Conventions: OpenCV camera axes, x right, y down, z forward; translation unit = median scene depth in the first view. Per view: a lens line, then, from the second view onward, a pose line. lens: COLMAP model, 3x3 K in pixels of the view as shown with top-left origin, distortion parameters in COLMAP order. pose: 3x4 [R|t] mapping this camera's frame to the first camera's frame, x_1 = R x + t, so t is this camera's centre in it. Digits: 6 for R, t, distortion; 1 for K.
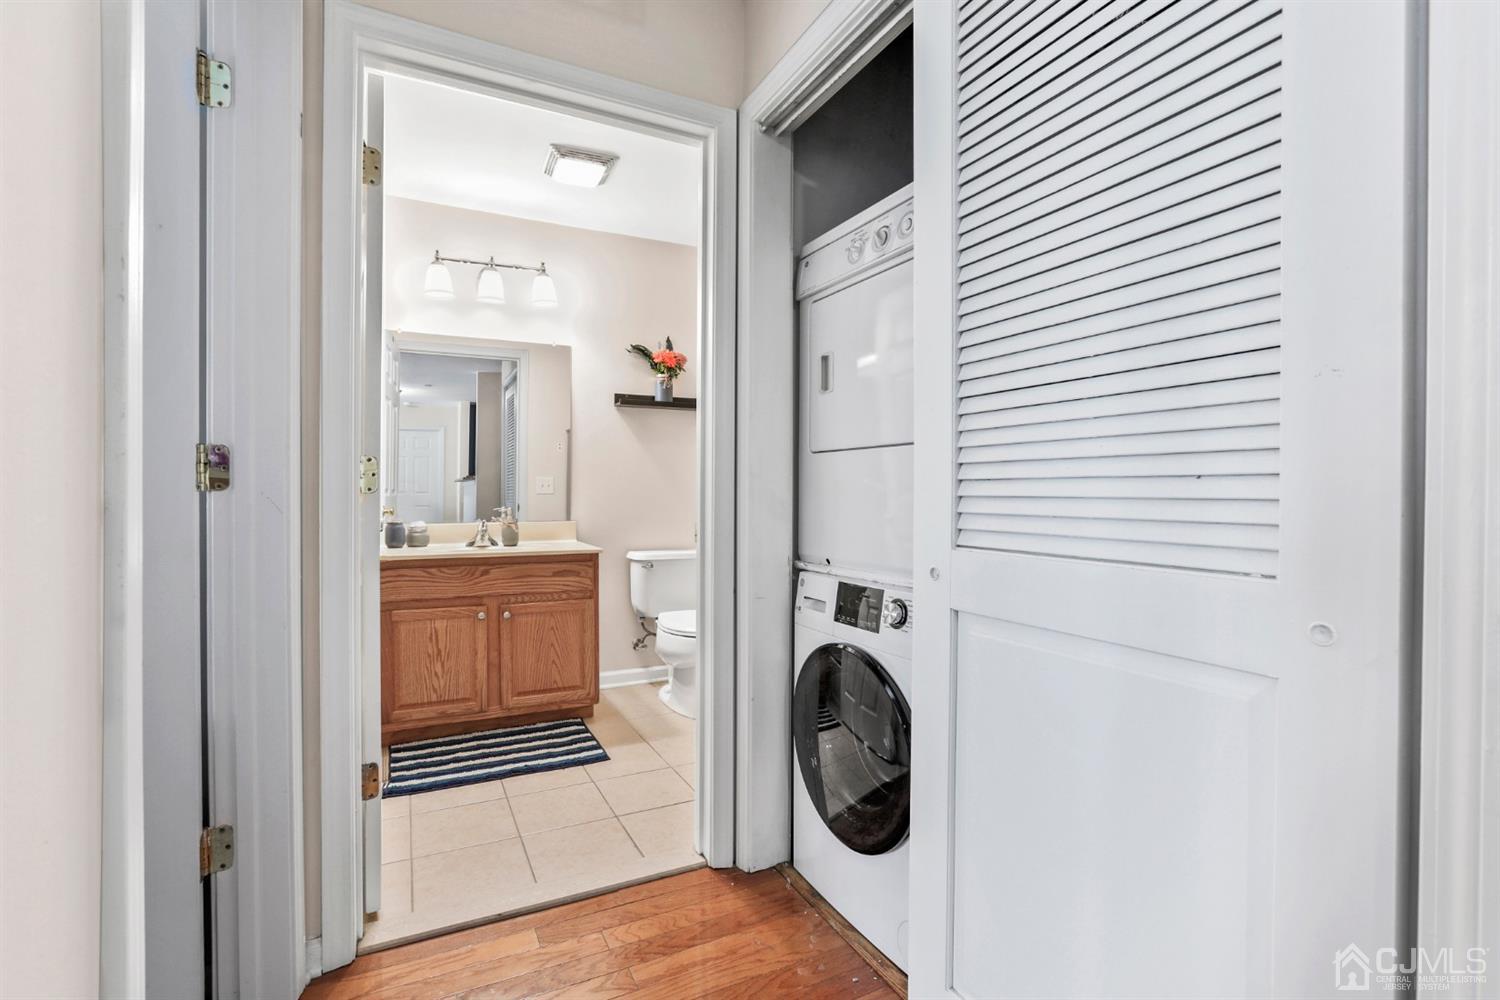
lens RADIAL K [[690.3, 0, 743.7], [0, 690.3, 500.1], [0, 0, 1]] dist [-0.052535, 0.022545]
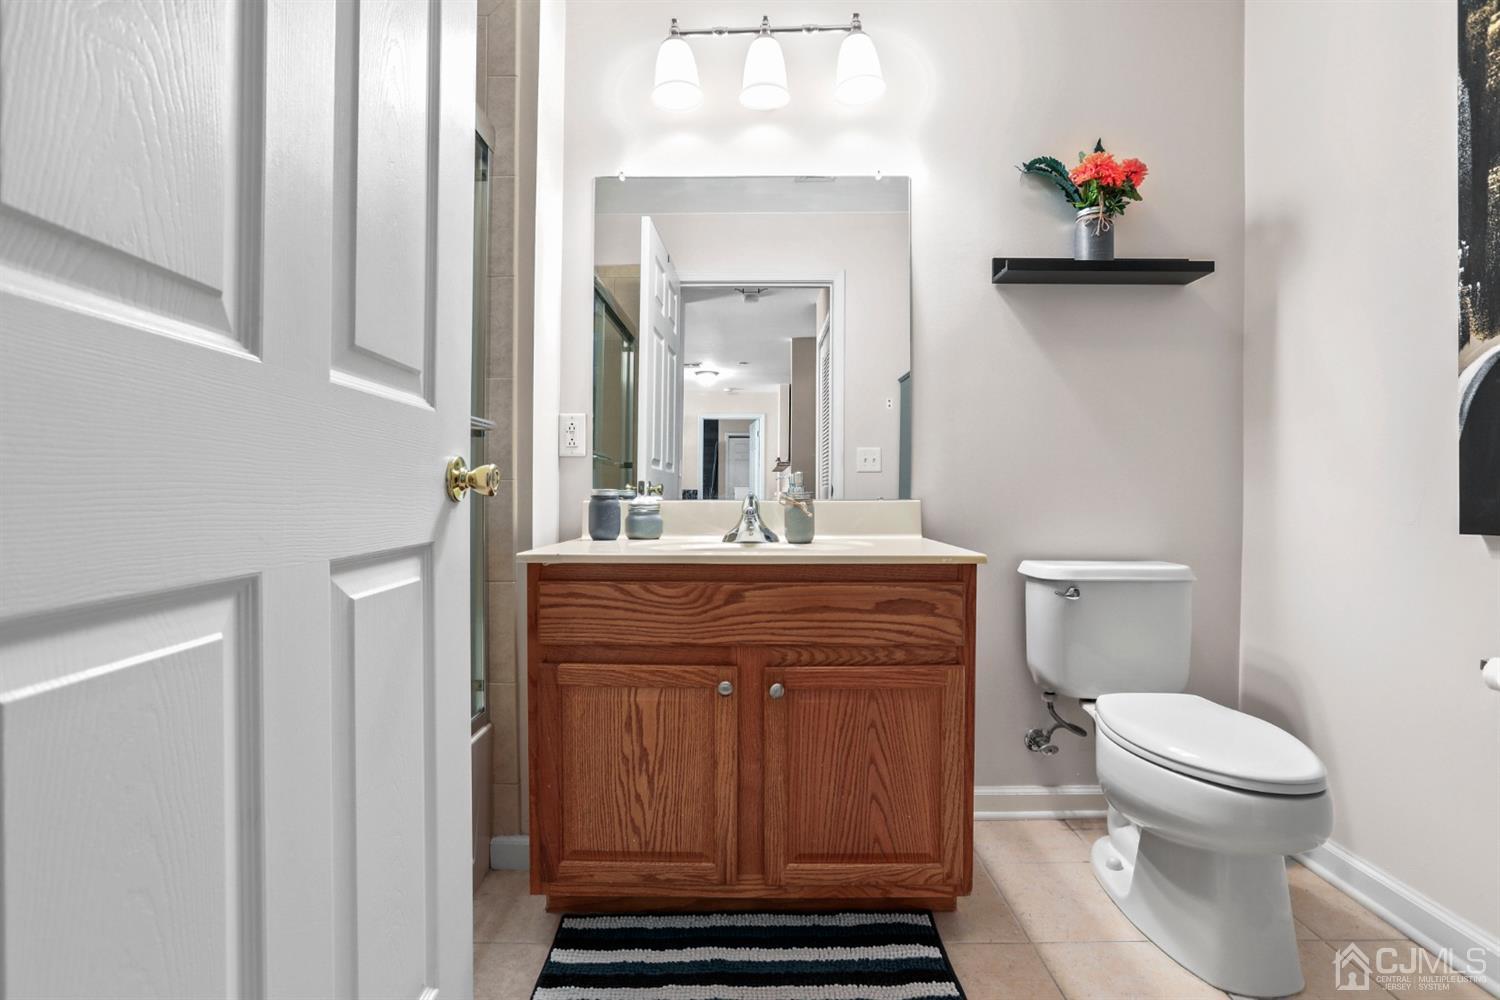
lens RADIAL K [[690.3, 0, 743.7], [0, 690.3, 500.1], [0, 0, 1]] dist [-0.052535, 0.022545]
pose [[0.893773, 0.003748, -0.448503, -0.145499], [-0.004229, 0.999991, -0.000071, 0.035743], [0.448499, 0.001960, 0.893781, 0.531006]]
